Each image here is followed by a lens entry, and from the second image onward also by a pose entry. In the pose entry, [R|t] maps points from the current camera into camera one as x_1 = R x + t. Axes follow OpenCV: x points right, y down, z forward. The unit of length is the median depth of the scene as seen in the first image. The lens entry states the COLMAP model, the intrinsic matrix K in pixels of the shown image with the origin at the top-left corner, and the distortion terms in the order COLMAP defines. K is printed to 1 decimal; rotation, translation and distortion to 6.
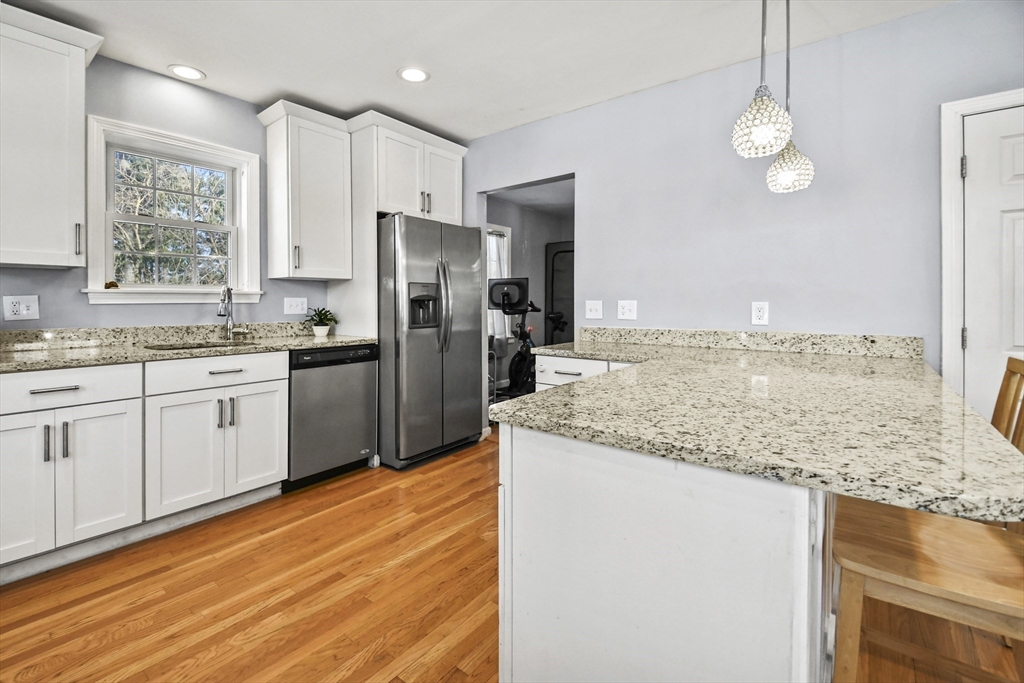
lens RADIAL K [[453.2, 0, 494.1], [0, 453.2, 304.7], [0, 0, 1]] dist [0.004772, -0.000455]
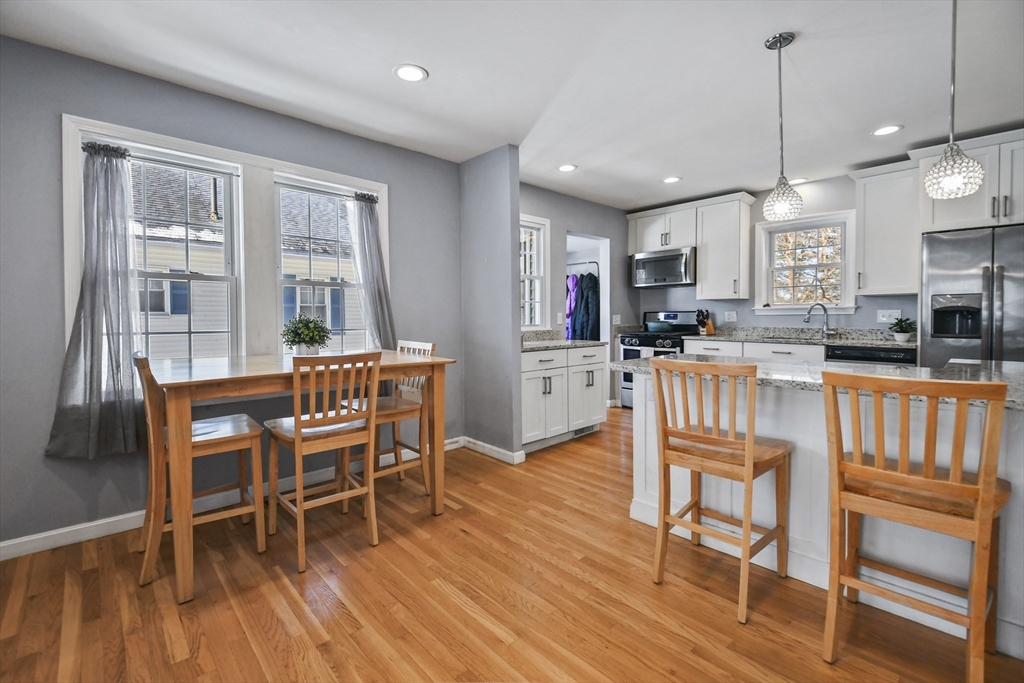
lens RADIAL K [[453.2, 0, 498.0], [0, 453.2, 323.6], [0, 0, 1]] dist [0.004772, -0.000455]
pose [[-0.152292, 0.018891, -0.988155, 1.232378], [0.001471, 0.999821, 0.018887, -0.003152], [0.988334, 0.001423, -0.152293, 0.143750]]
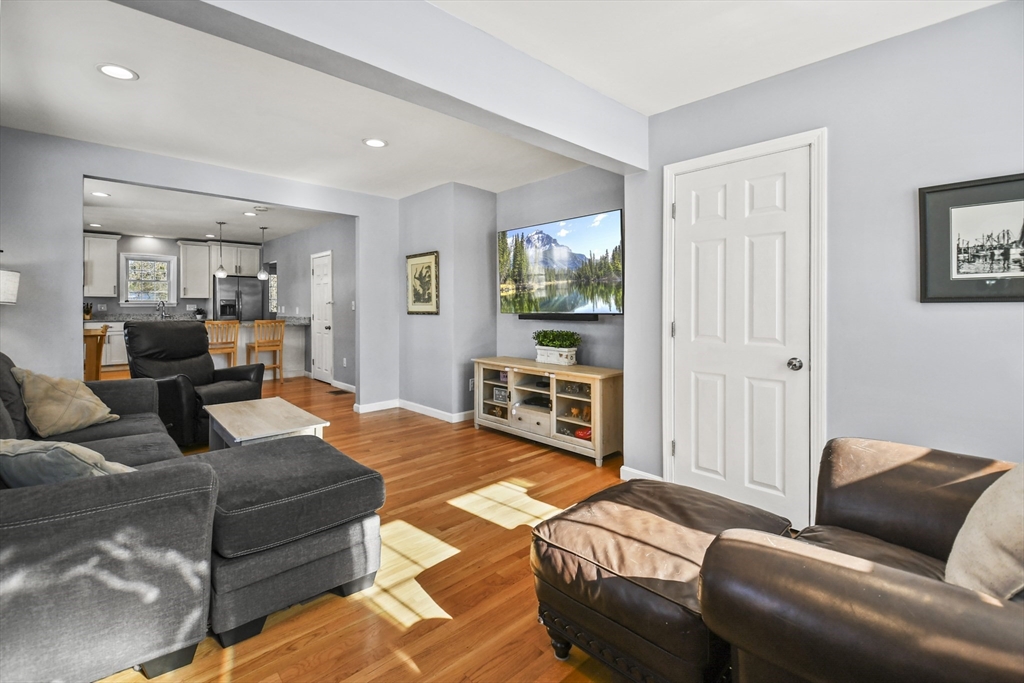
lens RADIAL K [[453.2, 0, 498.5], [0, 453.2, 310.6], [0, 0, 1]] dist [0.004772, -0.000455]
pose [[0.990416, 0.000586, -0.138113, 2.316777], [-0.000420, 0.999999, 0.001230, 0.020845], [0.138114, -0.001161, 0.990416, -1.931600]]
